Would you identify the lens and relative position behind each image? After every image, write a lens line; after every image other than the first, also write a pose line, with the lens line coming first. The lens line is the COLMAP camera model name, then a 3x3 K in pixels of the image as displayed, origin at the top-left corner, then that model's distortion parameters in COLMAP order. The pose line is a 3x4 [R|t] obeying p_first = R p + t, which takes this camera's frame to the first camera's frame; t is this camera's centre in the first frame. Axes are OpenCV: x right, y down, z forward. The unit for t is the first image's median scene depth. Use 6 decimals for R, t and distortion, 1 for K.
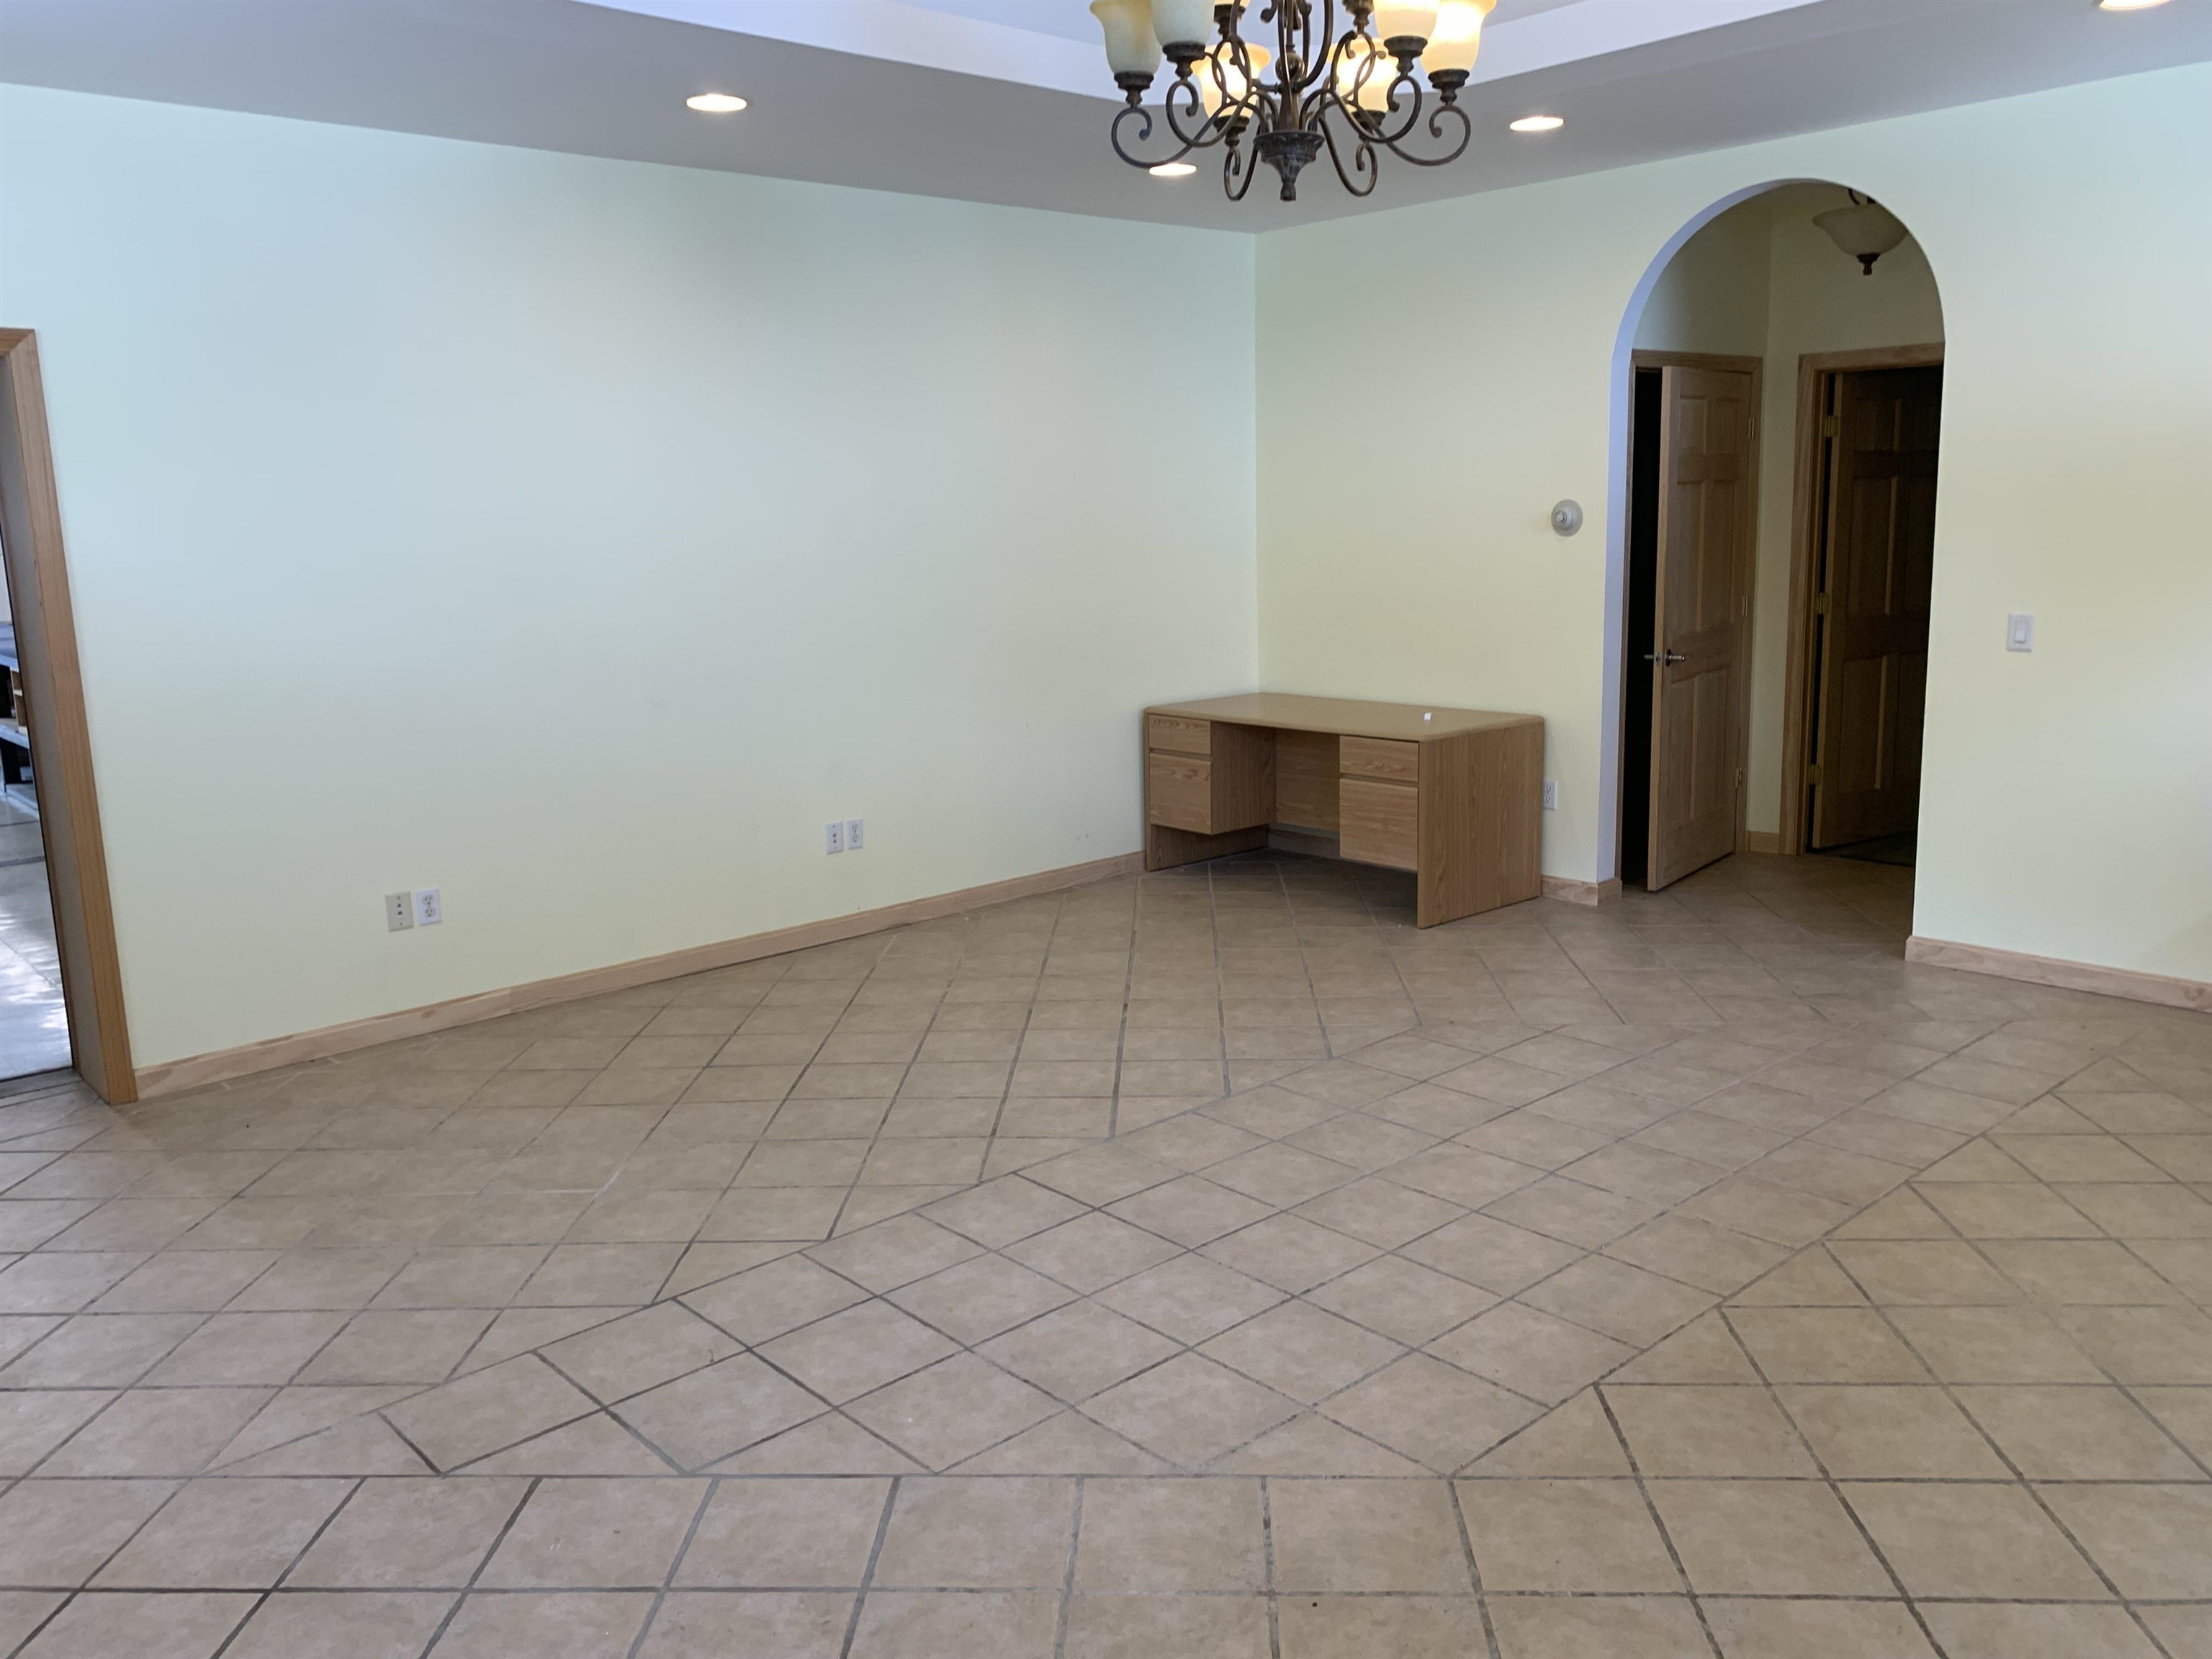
lens RADIAL K [[1669.2, 0, 1059.0], [0, 1669.2, 808.7], [0, 0, 1]] dist [0.064318, -0.059288]
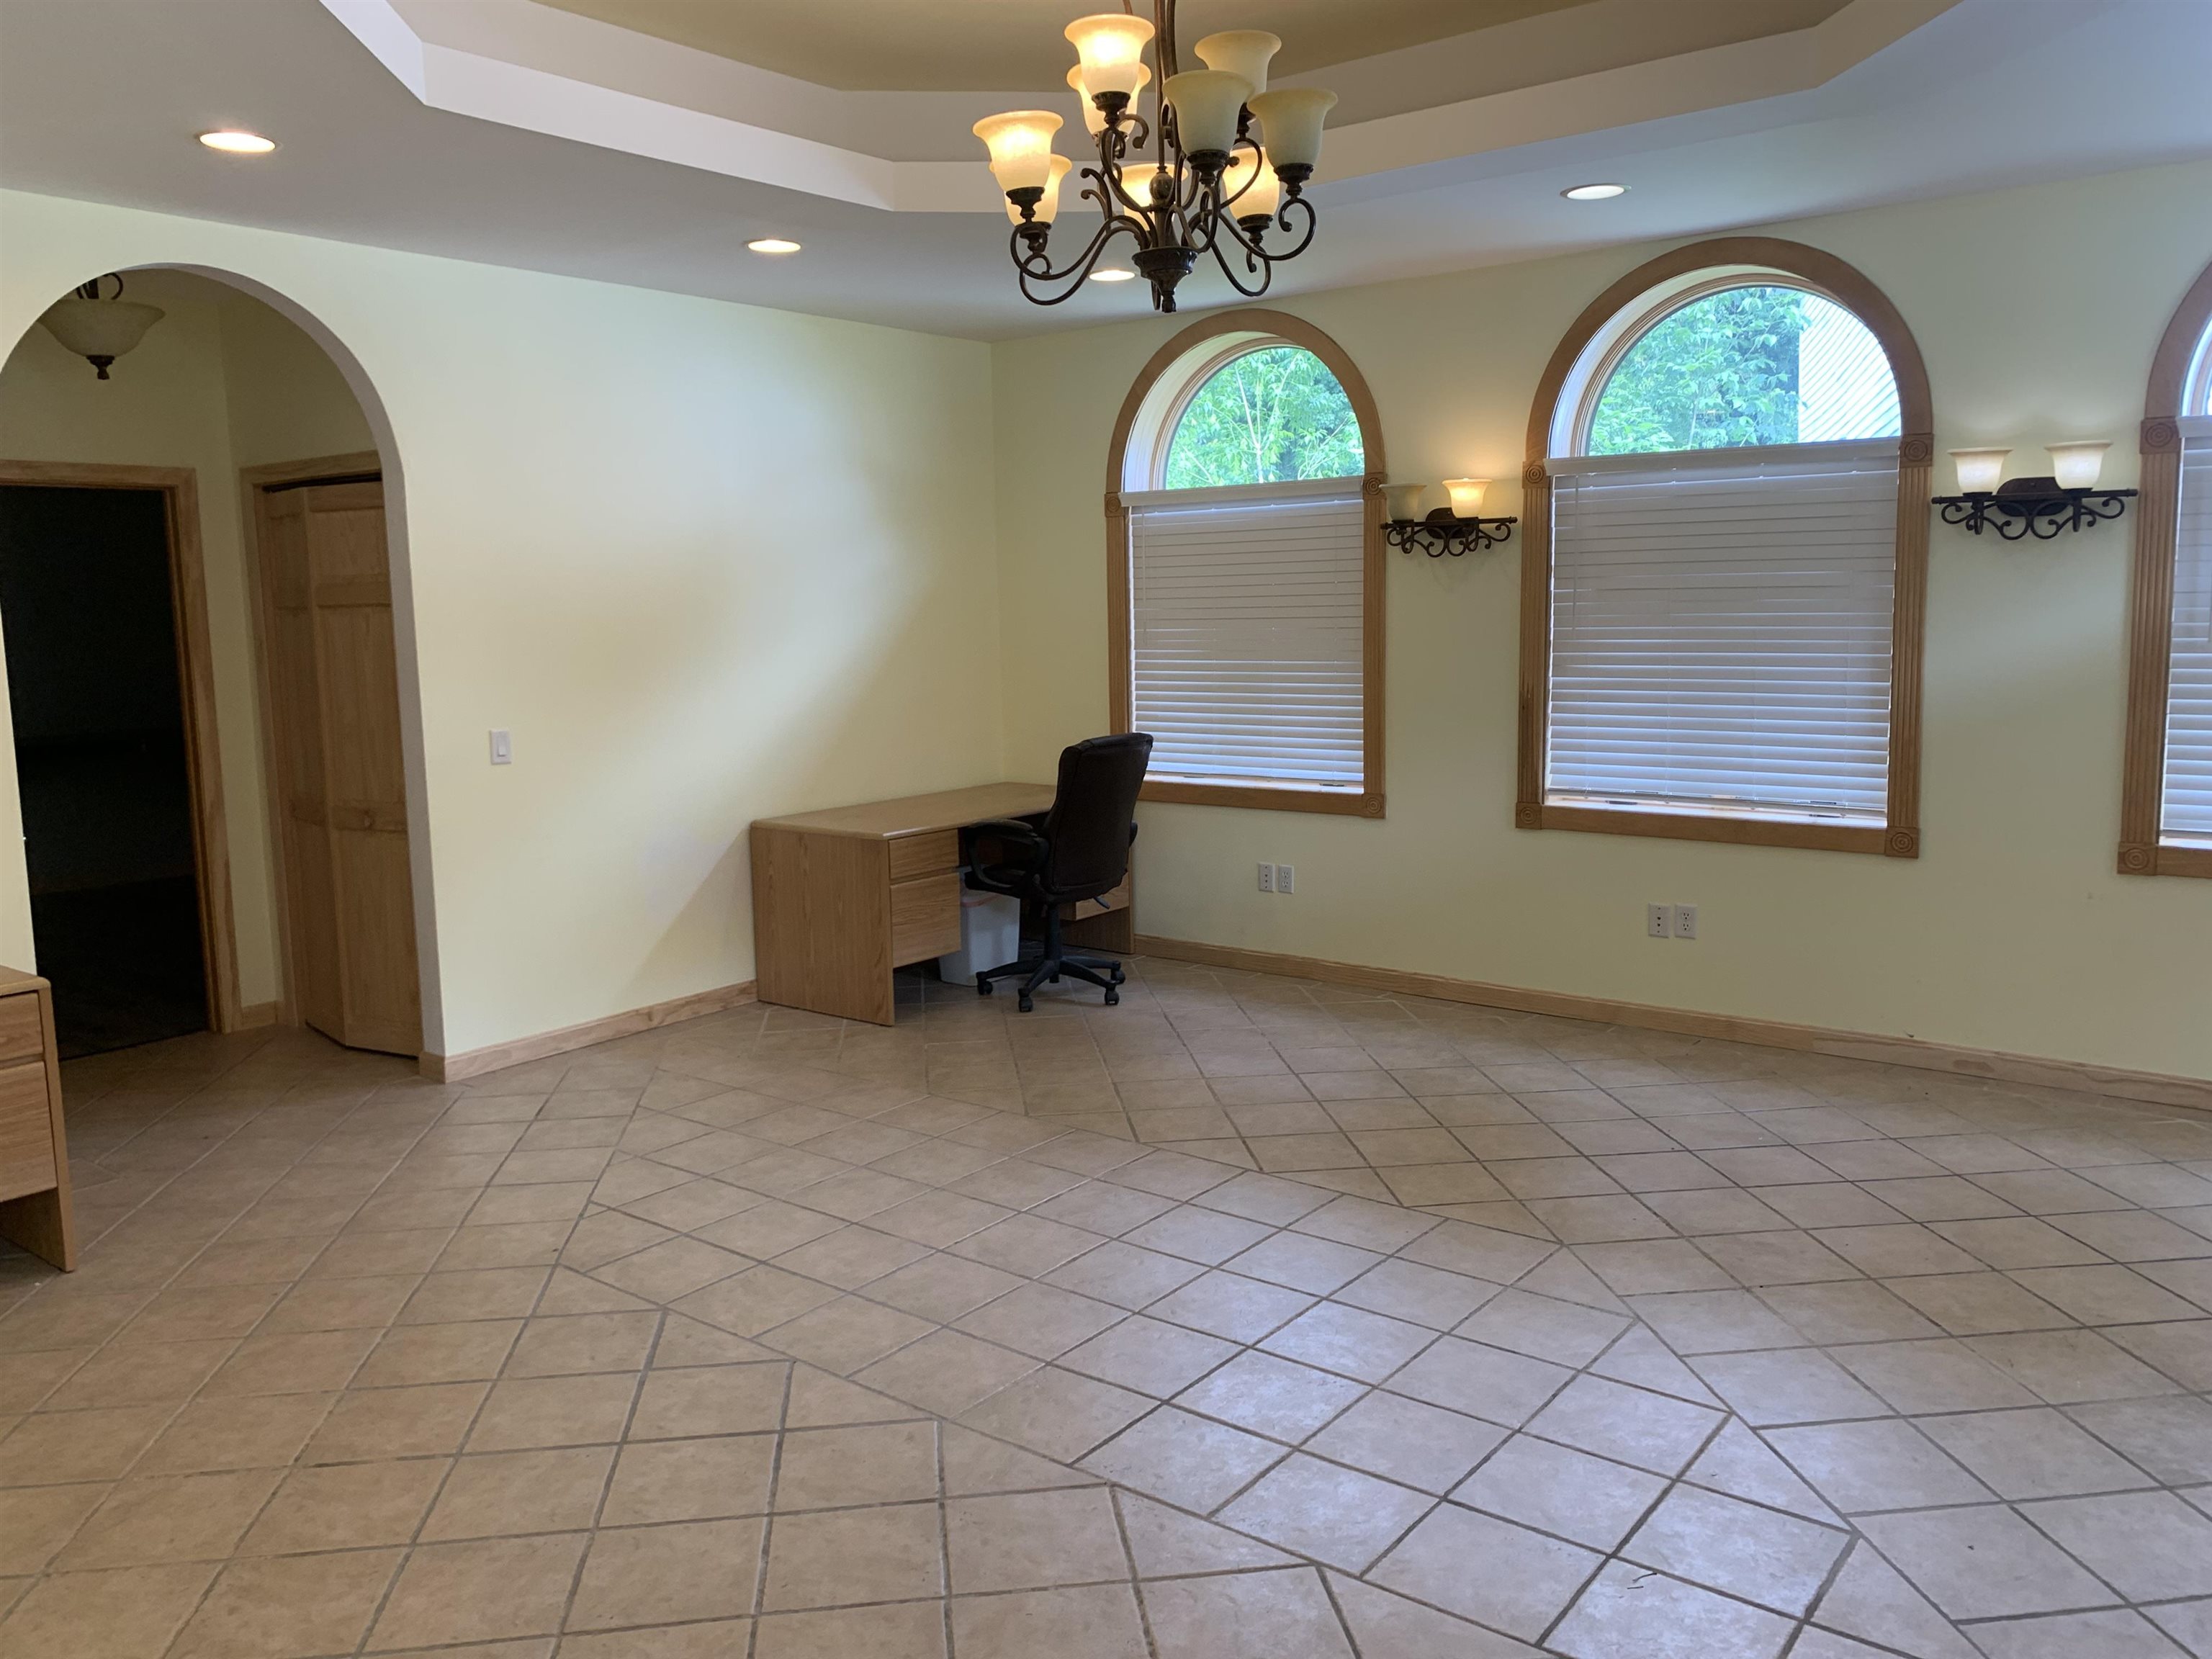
lens RADIAL K [[1669.2, 0, 1116.5], [0, 1669.2, 814.5], [0, 0, 1]] dist [0.064318, -0.059288]
pose [[-0.187948, -0.096045, 0.977472, -0.645920], [0.195756, 0.971577, 0.133105, -0.144234], [-0.962473, 0.216363, -0.163805, 0.893126]]
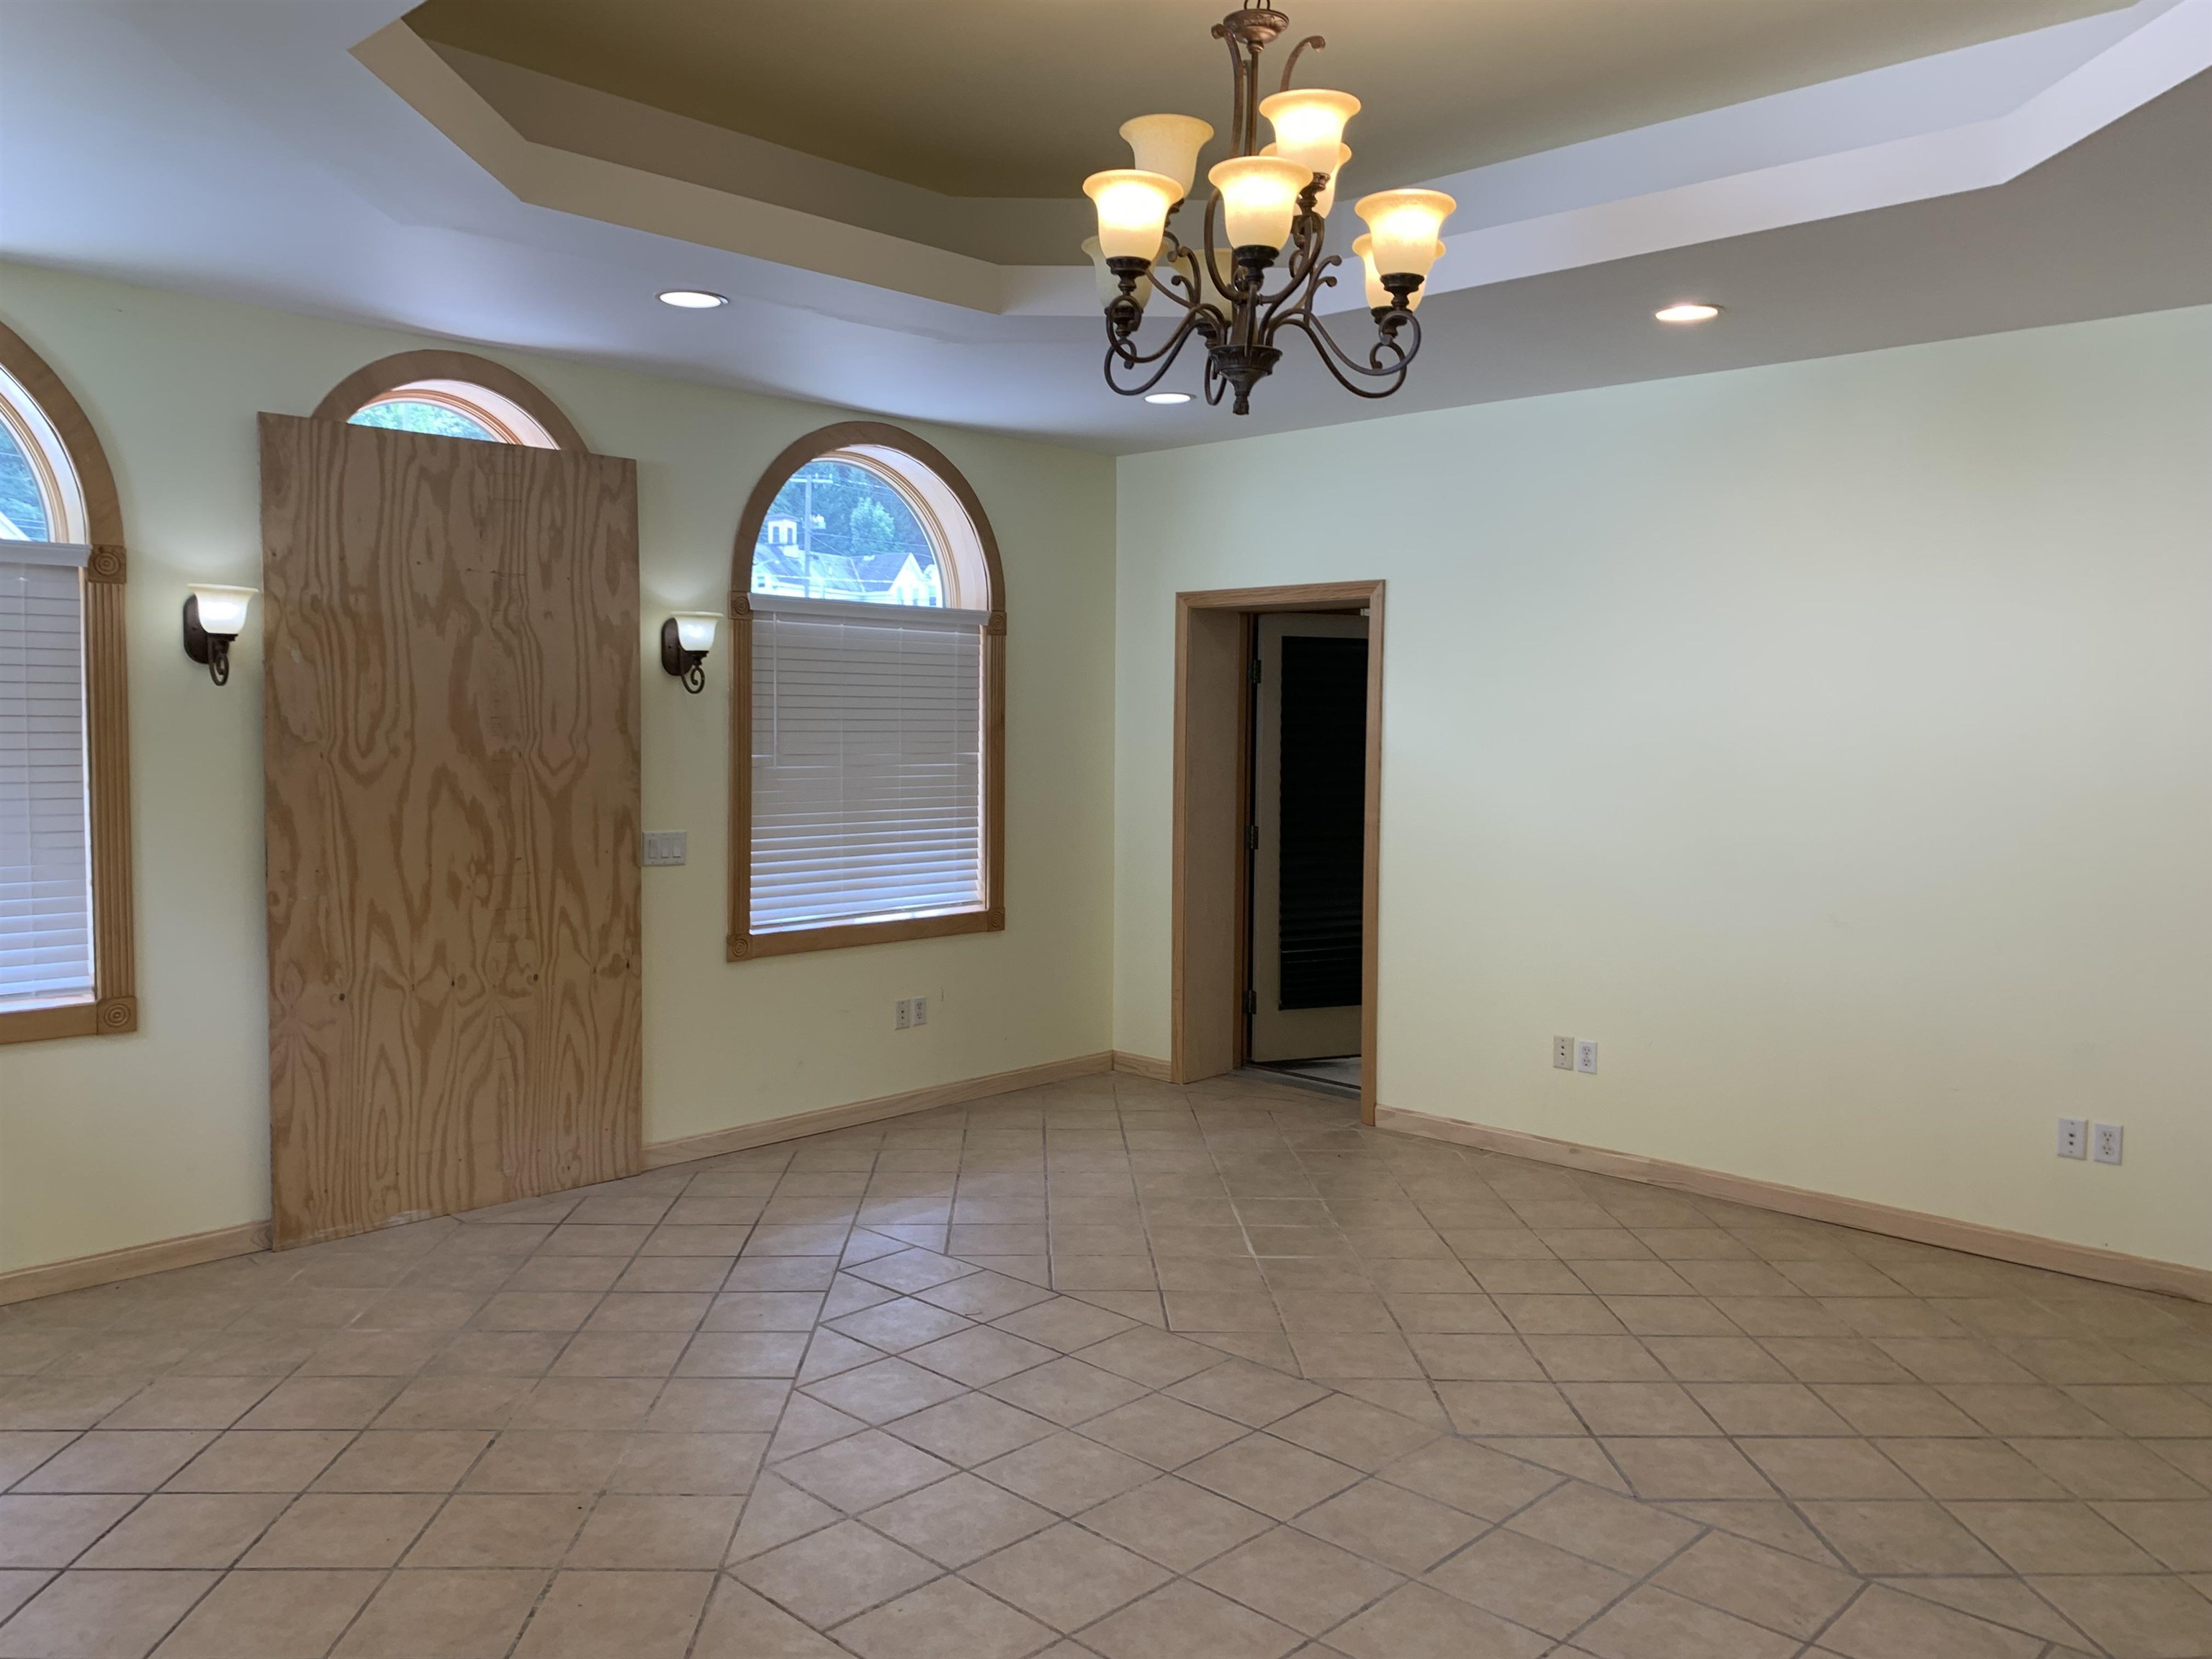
lens RADIAL K [[1669.2, 0, 1100.3], [0, 1669.2, 836.4], [0, 0, 1]] dist [0.064318, -0.059288]
pose [[0.086874, 0.102664, -0.990915, 0.773431], [-0.184172, 0.979185, 0.085303, -0.135987], [0.979047, 0.175089, 0.103974, 0.605780]]
